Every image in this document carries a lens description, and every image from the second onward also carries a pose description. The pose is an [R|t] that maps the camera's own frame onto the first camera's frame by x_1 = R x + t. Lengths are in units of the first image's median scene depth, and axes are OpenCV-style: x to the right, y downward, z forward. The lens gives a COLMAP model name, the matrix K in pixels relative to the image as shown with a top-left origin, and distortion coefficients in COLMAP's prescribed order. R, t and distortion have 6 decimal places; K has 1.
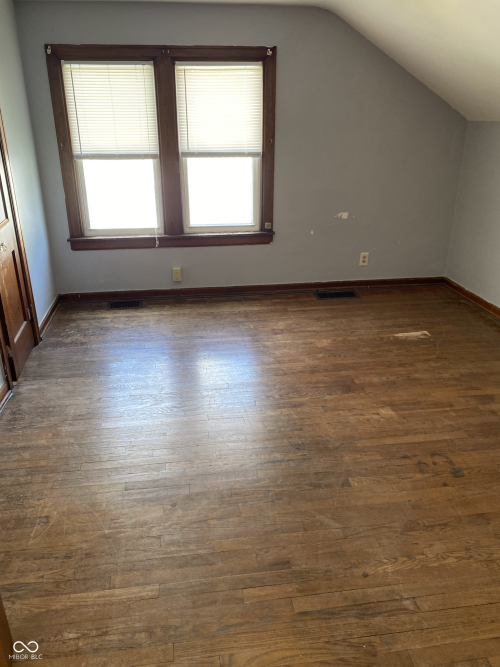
lens RADIAL K [[513.6, 0, 250.0], [0, 513.6, 333.5], [0, 0, 1]] dist [0.000625, -0.006856]
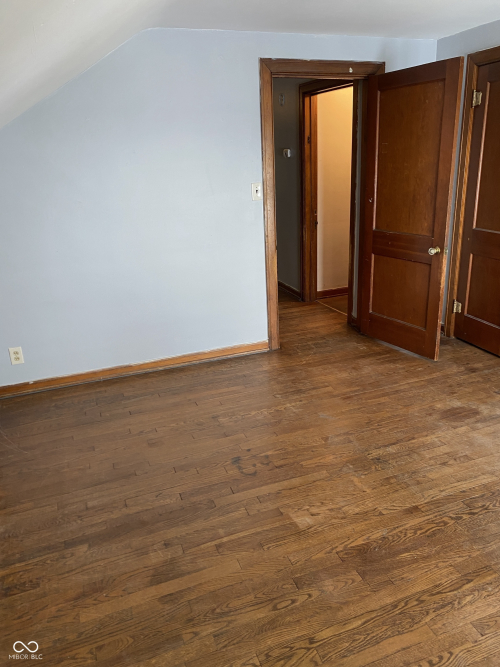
lens RADIAL K [[513.6, 0, 250.0], [0, 513.6, 333.5], [0, 0, 1]] dist [0.000625, -0.006856]
pose [[-0.975046, 0.114820, -0.190002, 0.523251], [-0.038919, 0.754198, 0.655492, -0.653118], [0.218563, 0.646530, -0.730910, 1.555354]]
